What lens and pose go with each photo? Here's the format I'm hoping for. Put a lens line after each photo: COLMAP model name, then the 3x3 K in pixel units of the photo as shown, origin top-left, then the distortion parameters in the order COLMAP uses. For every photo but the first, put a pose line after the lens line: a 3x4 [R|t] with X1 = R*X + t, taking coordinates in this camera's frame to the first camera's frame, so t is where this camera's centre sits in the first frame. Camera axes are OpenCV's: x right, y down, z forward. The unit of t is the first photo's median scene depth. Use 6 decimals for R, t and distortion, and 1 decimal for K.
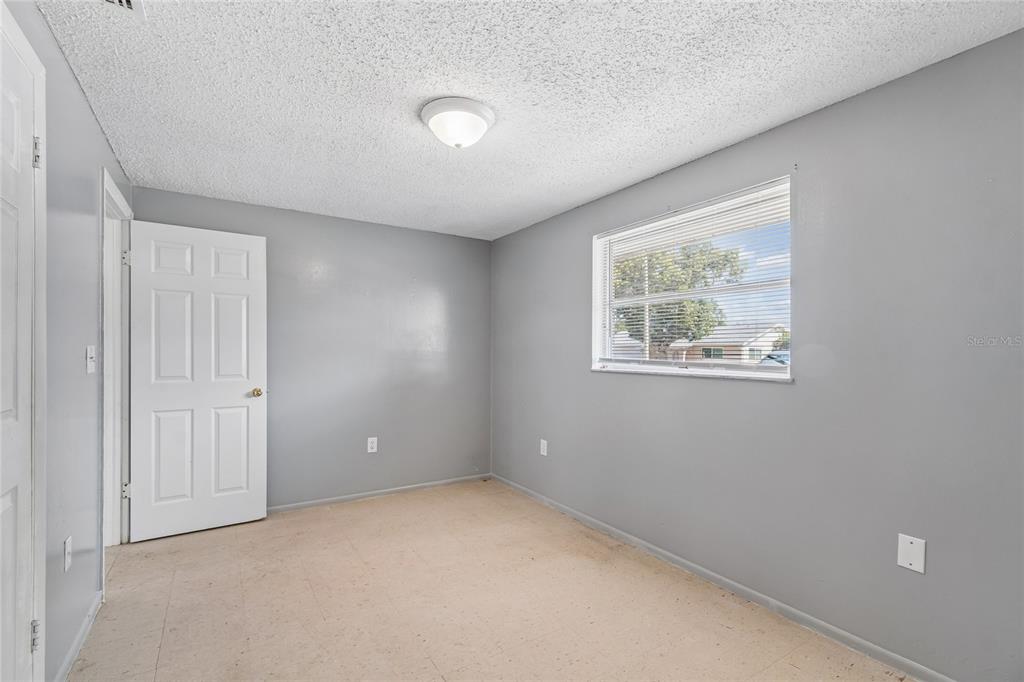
lens RADIAL K [[454.5, 0, 502.3], [0, 454.5, 345.4], [0, 0, 1]] dist [0.001954, 0.000864]
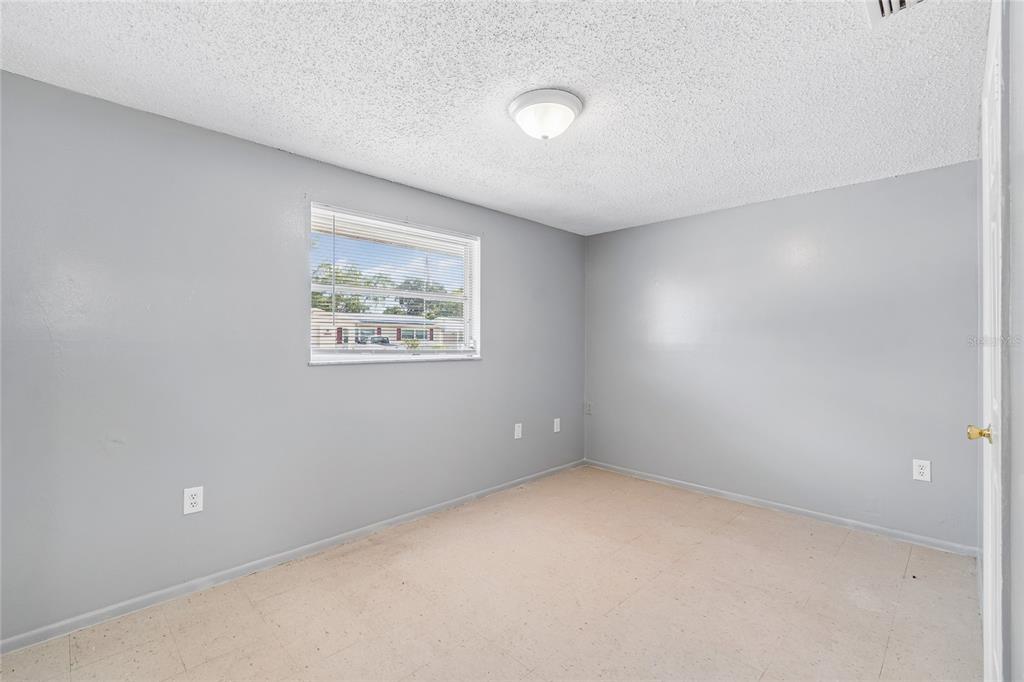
lens RADIAL K [[454.5, 0, 502.3], [0, 454.5, 345.4], [0, 0, 1]] dist [0.001954, 0.000864]
pose [[-0.223408, 0.000684, 0.974725, -0.811045], [-0.005025, 0.999986, -0.001854, 0.023477], [-0.974712, -0.005312, -0.223401, 1.007967]]
